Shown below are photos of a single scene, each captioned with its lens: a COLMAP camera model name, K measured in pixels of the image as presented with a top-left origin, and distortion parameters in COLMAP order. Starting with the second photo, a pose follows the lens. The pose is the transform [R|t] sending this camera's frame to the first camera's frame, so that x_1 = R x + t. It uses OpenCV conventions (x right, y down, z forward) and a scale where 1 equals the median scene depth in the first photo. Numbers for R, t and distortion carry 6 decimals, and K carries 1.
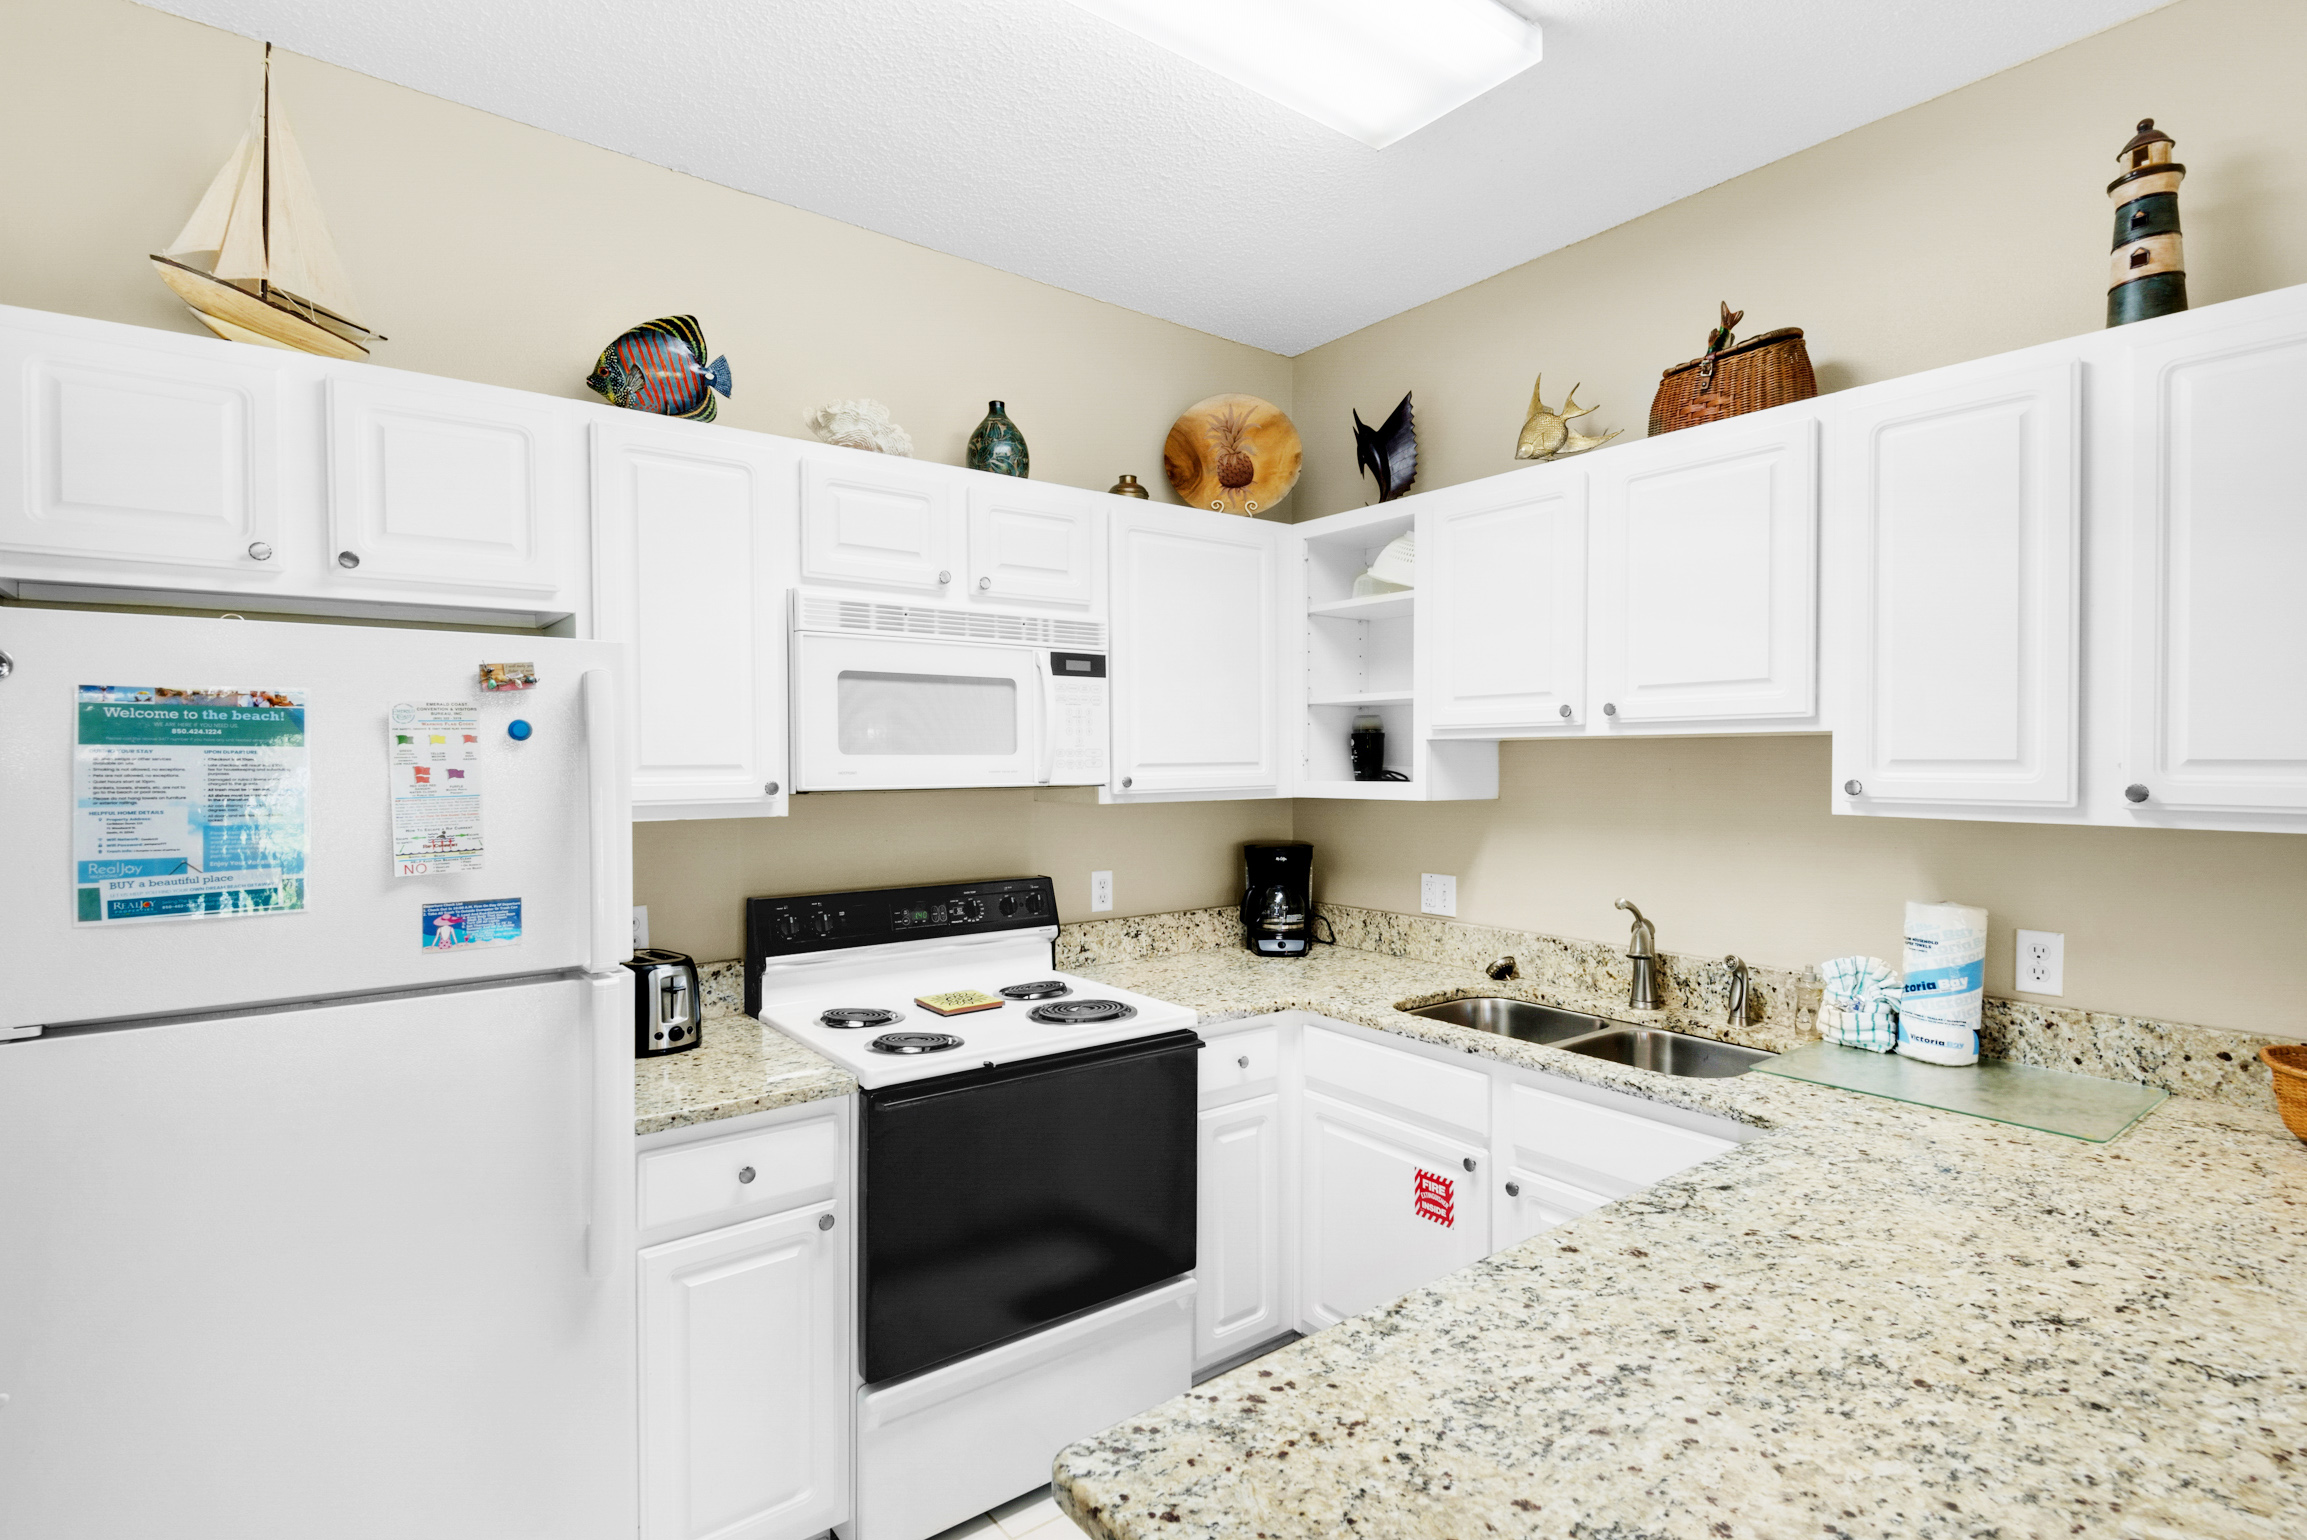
lens RADIAL K [[1106.7, 0, 1134.8], [0, 1106.7, 773.3], [0, 0, 1]] dist [0.001478, -0.010325]
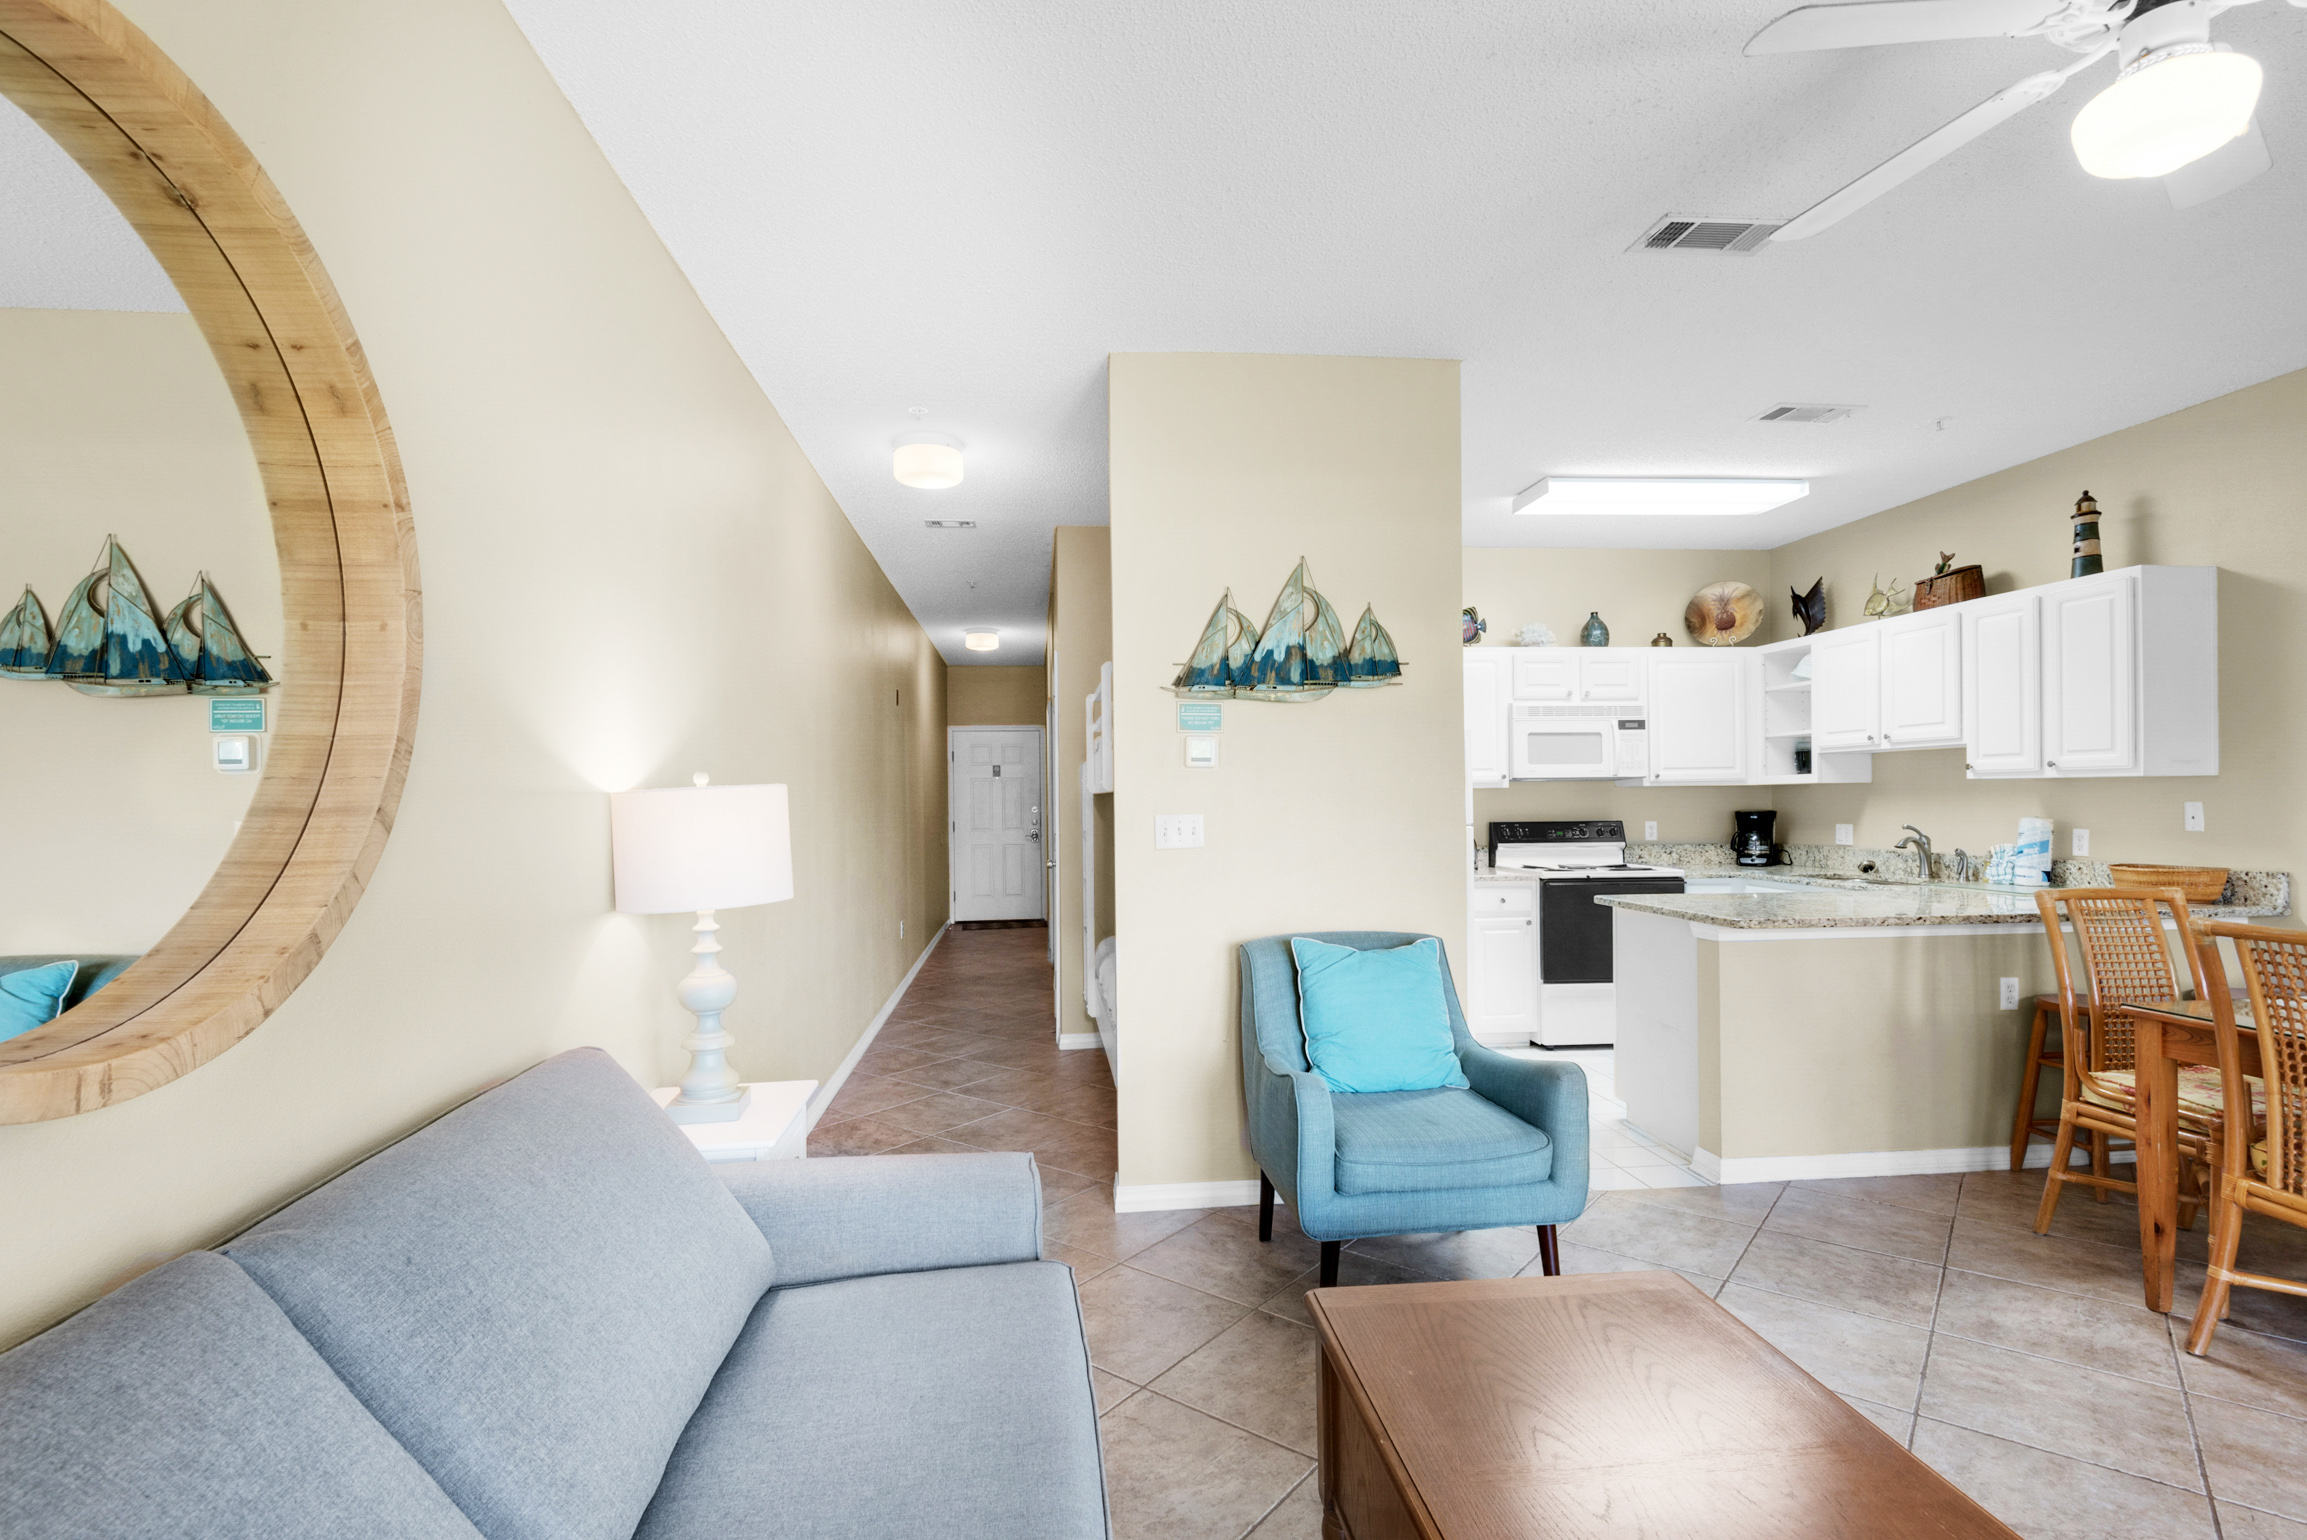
lens RADIAL K [[1106.7, 0, 1123.0], [0, 1106.7, 798.5], [0, 0, 1]] dist [0.001478, -0.010325]
pose [[0.851472, -0.006774, -0.524356, 0.302858], [0.000495, 0.999927, -0.012113, 0.098932], [0.524399, 0.010054, 0.851413, -1.811343]]
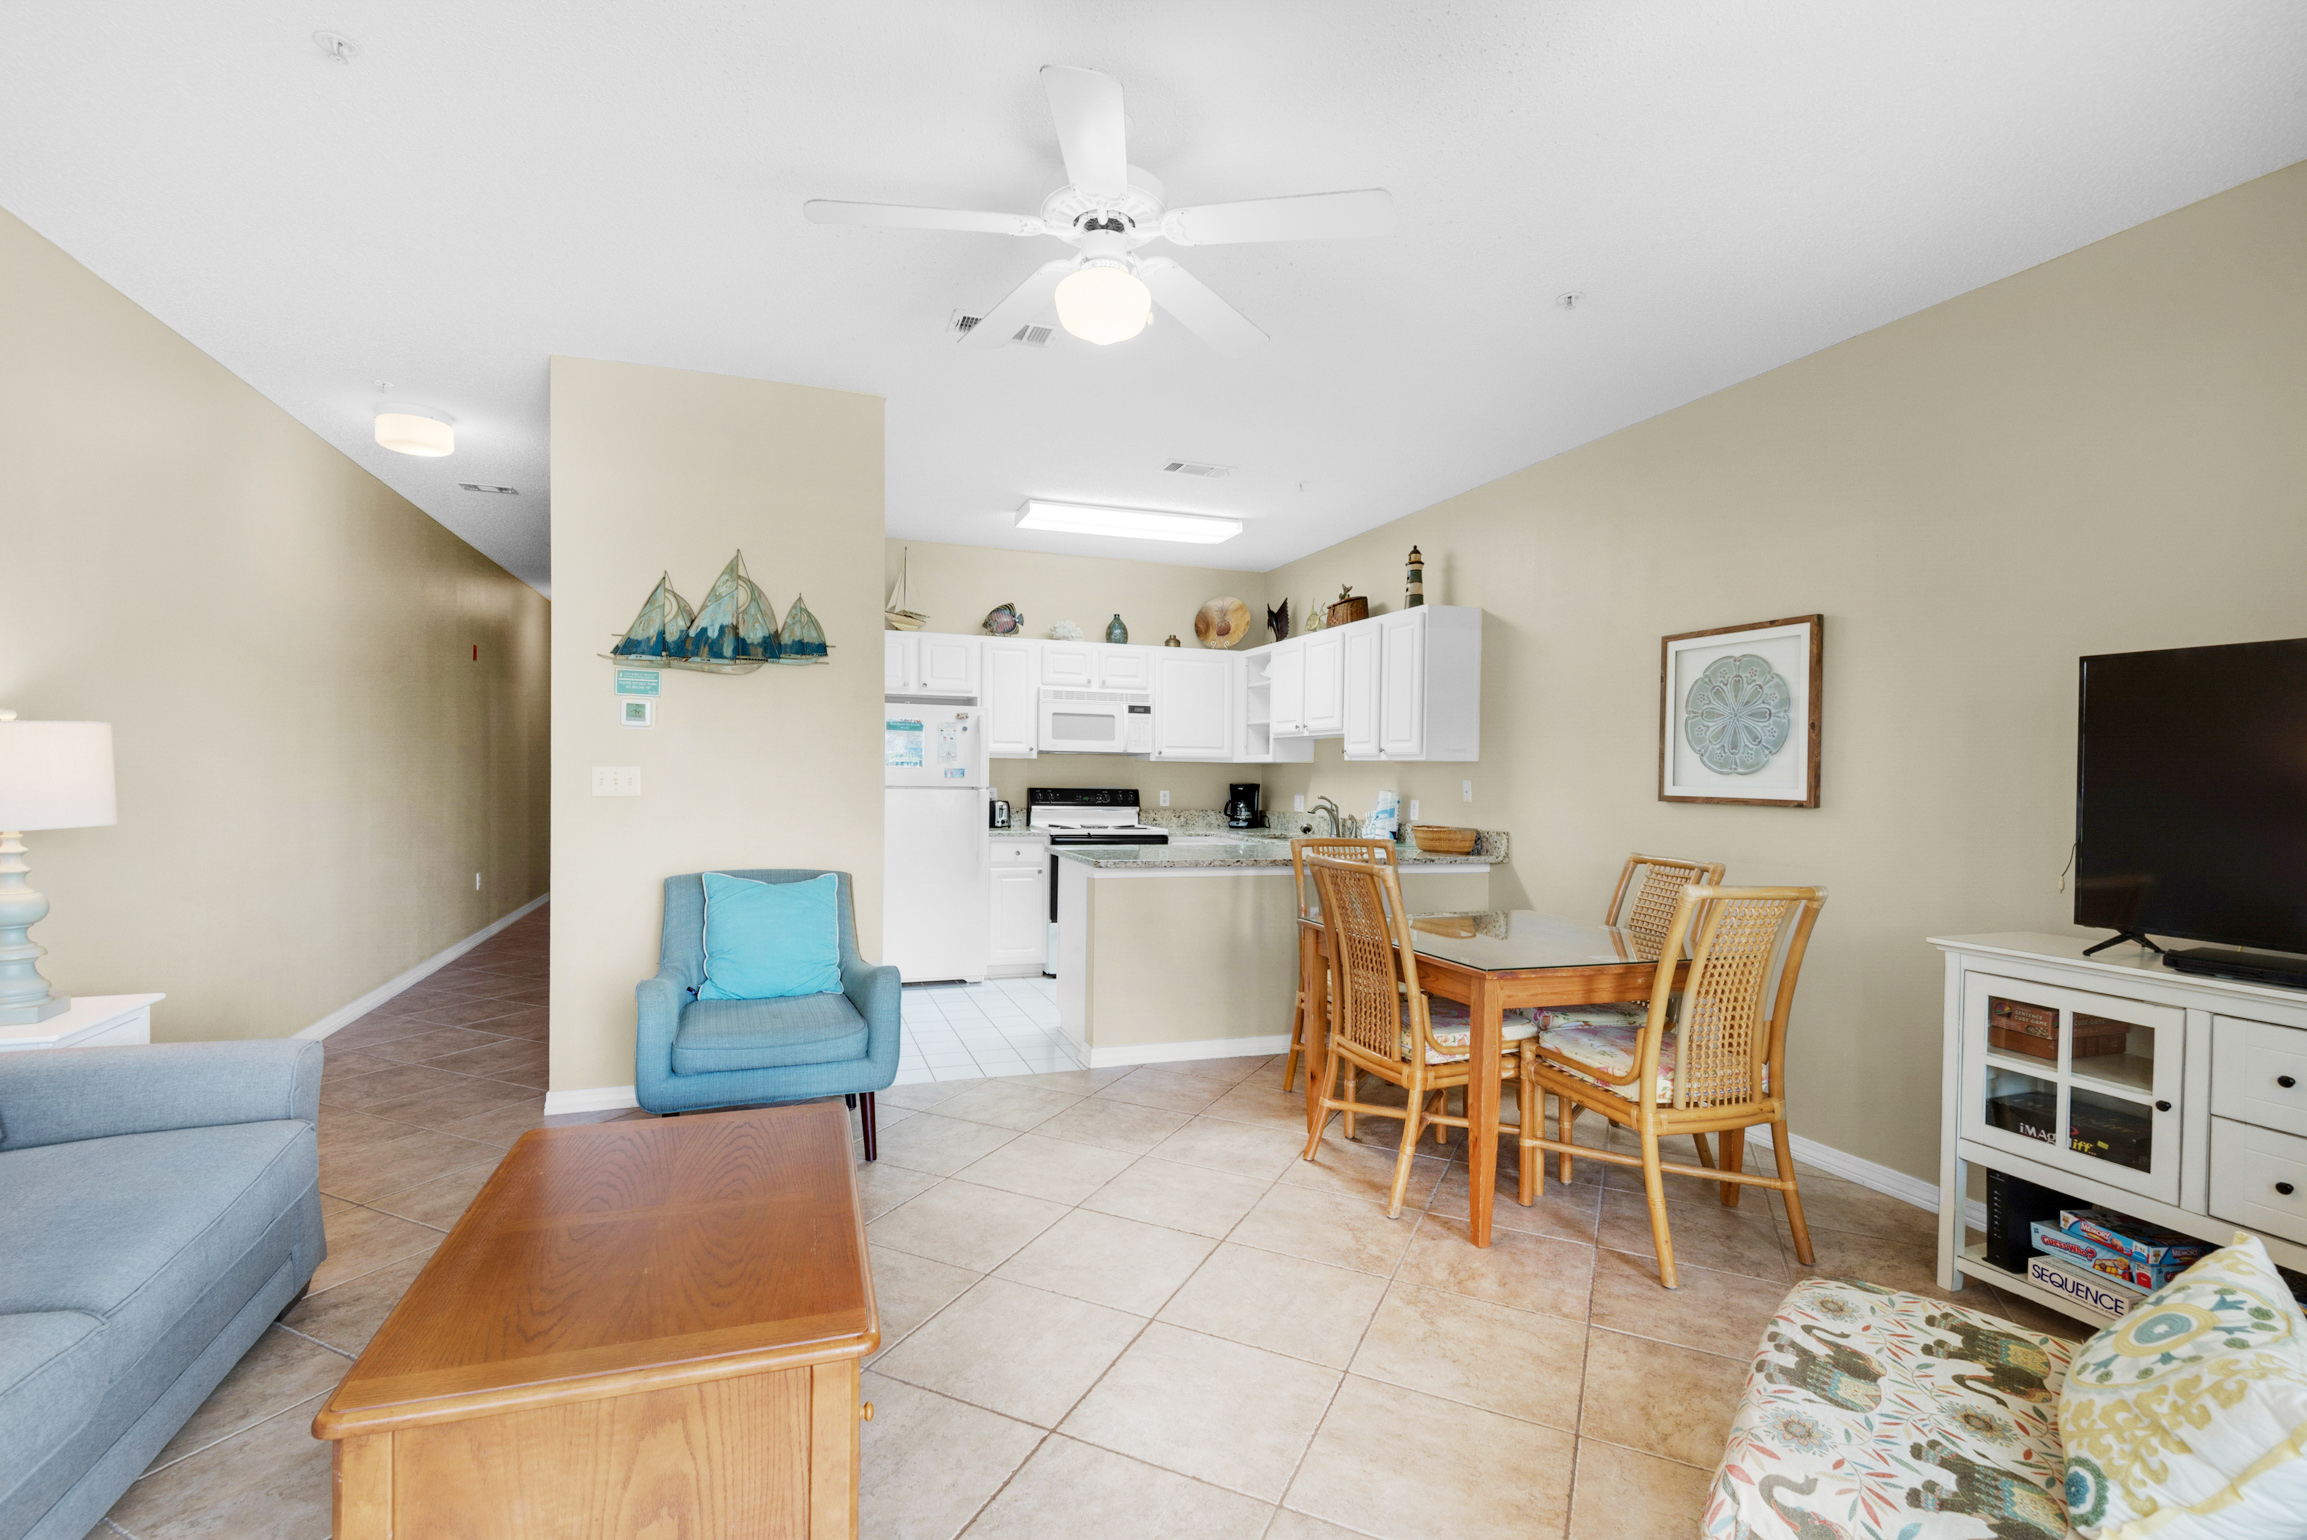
lens RADIAL K [[1052.0, 0, 1148.4], [0, 1052.0, 788.1], [0, 0, 1]] dist [0.003492, -0.003504]
pose [[0.957008, 0.021722, -0.289246, 0.880774], [-0.022801, 0.999740, -0.000359, 0.119095], [0.289163, 0.006939, 0.957255, -1.823062]]
